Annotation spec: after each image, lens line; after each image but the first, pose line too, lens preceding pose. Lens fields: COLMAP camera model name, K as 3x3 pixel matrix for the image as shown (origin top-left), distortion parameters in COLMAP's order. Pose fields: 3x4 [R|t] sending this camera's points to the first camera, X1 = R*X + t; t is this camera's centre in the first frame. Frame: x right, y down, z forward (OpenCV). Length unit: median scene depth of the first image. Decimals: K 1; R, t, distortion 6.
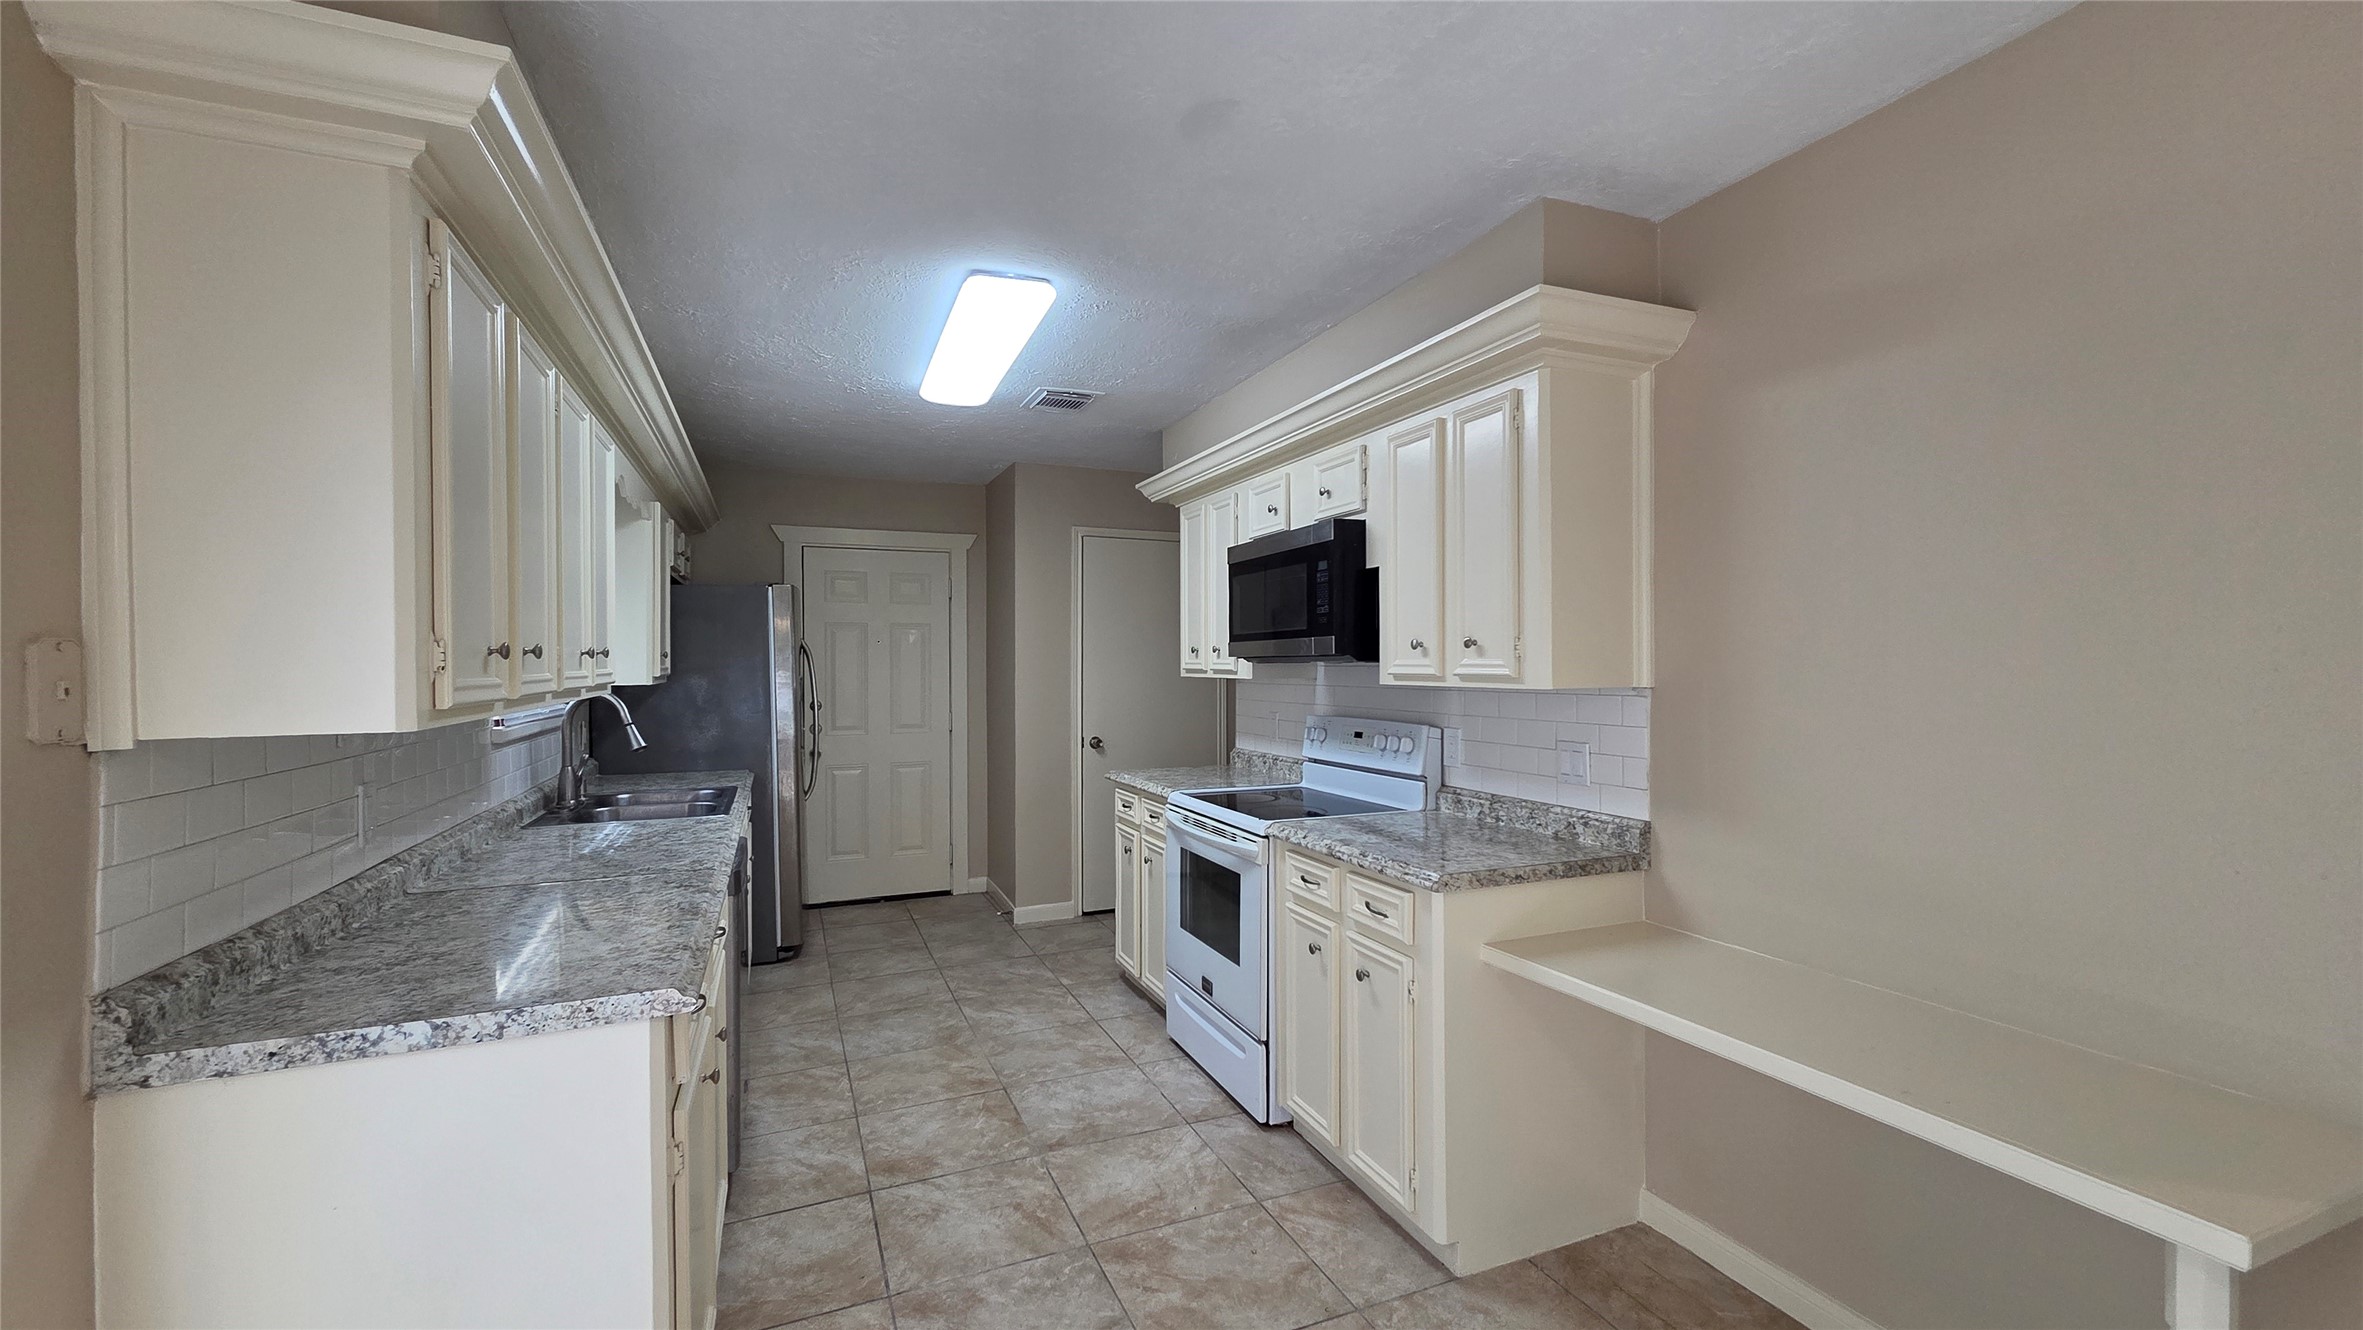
lens RADIAL K [[953.8, 0, 1175.6], [0, 953.8, 669.1], [0, 0, 1]] dist [-0.014164, 0.000365]
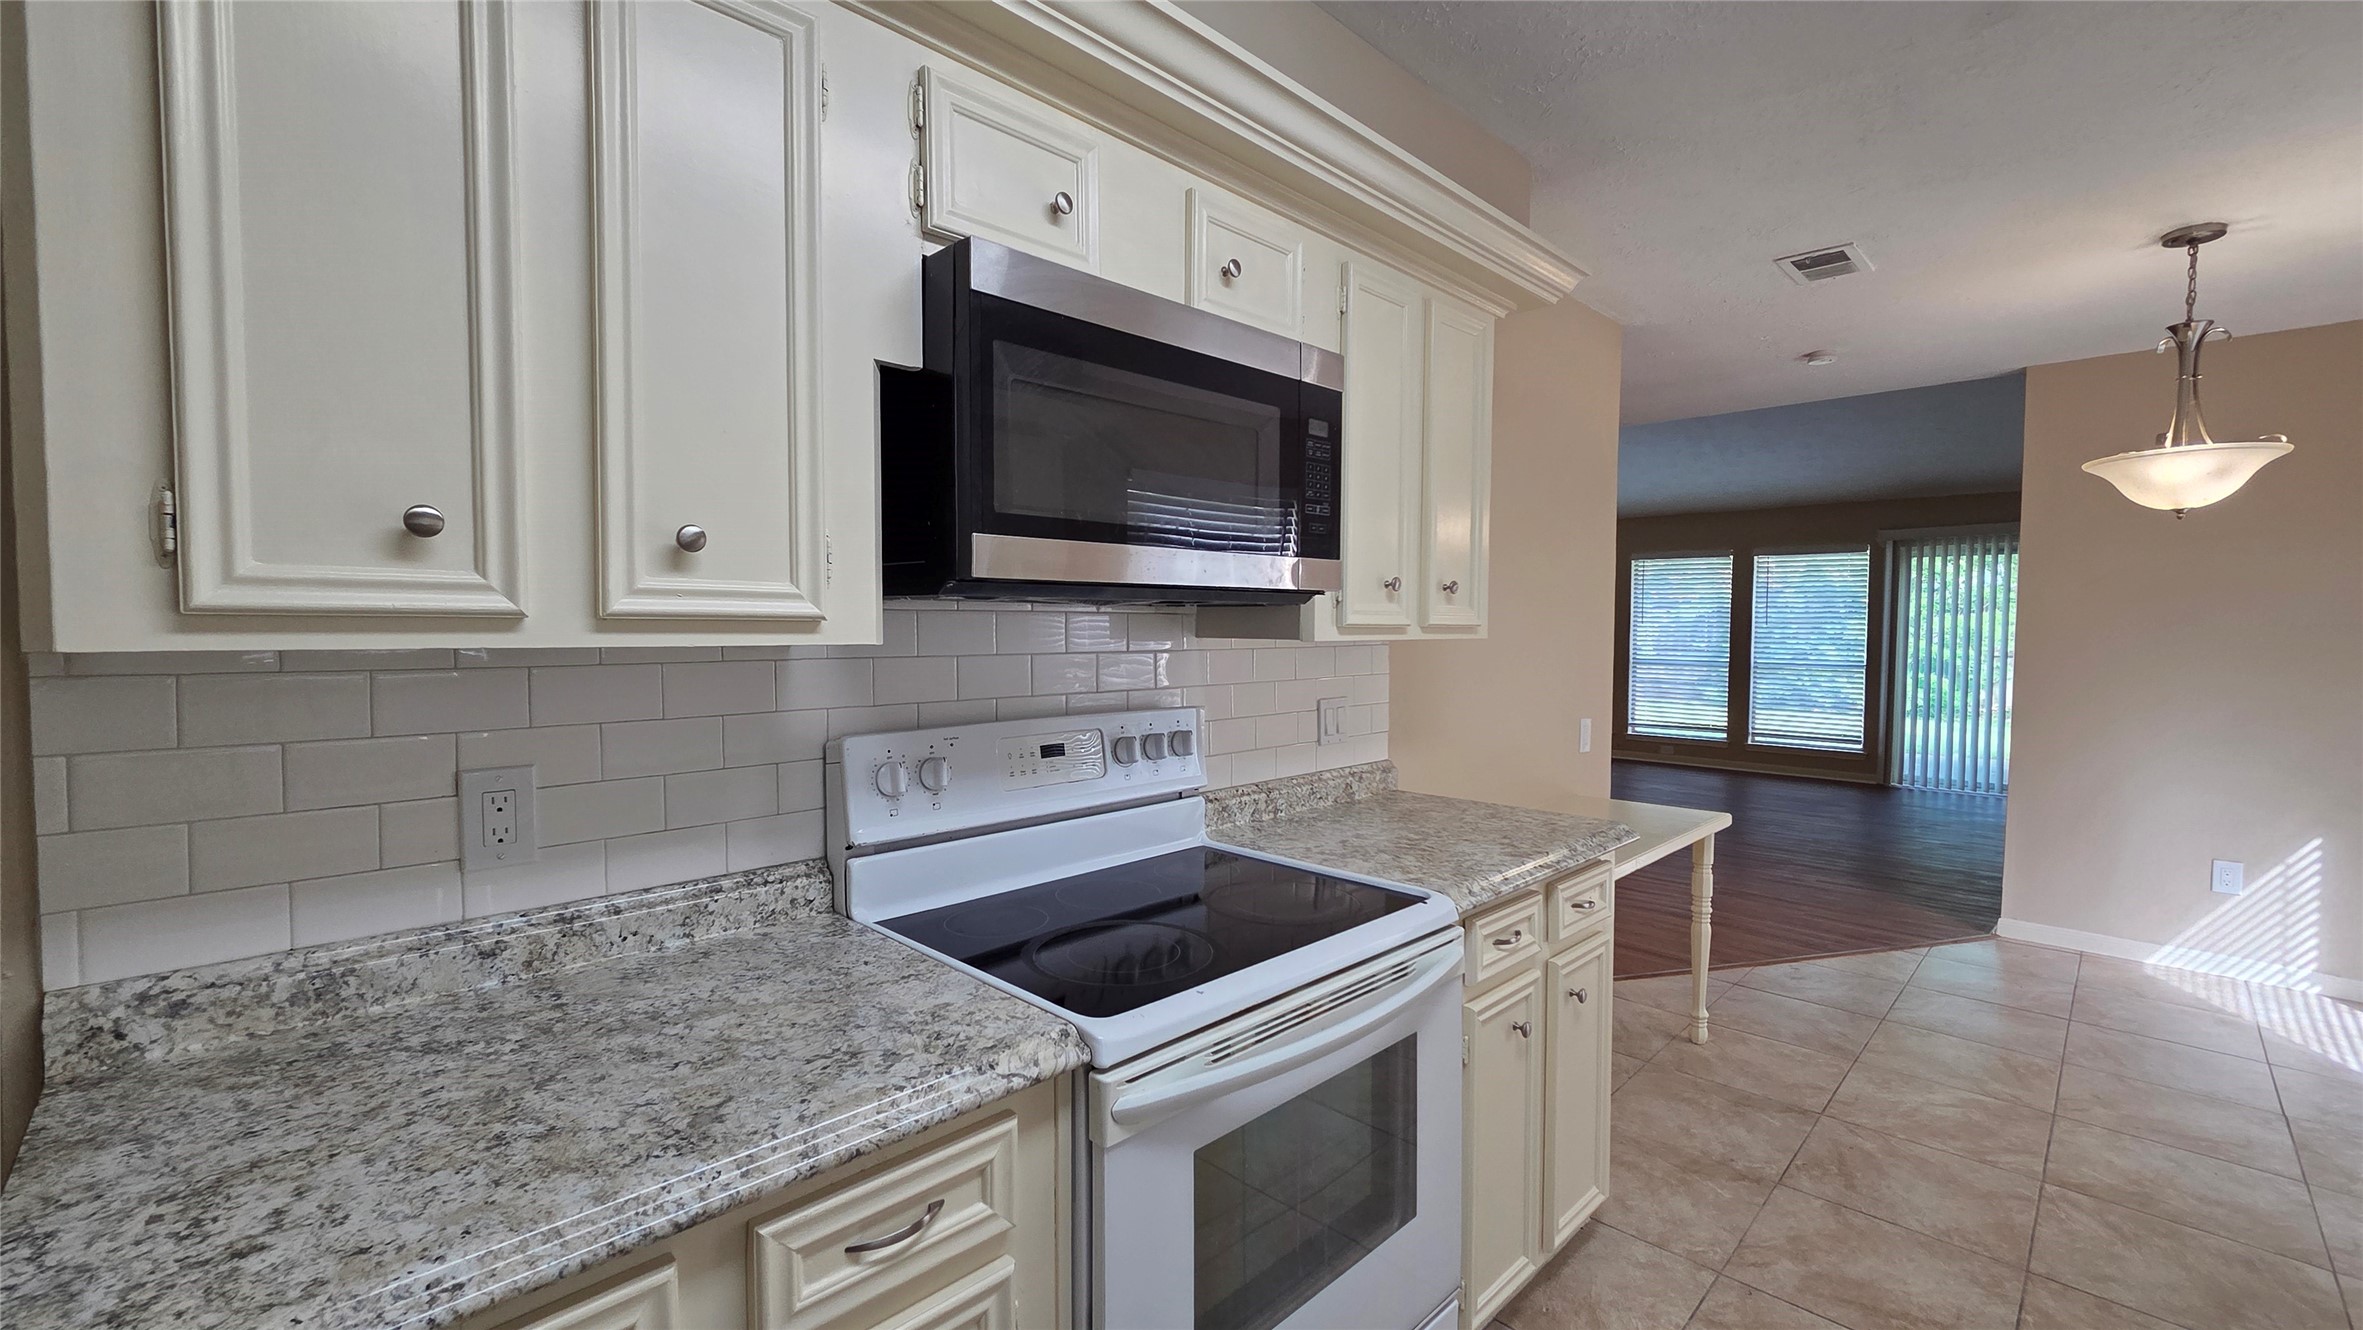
lens RADIAL K [[953.8, 0, 1168.5], [0, 953.8, 665.5], [0, 0, 1]] dist [-0.014164, 0.000365]
pose [[-0.365284, -0.032359, 0.930333, -0.354087], [0.007175, 0.999268, 0.037574, 0.007835], [-0.930868, 0.020400, -0.364785, 1.365953]]
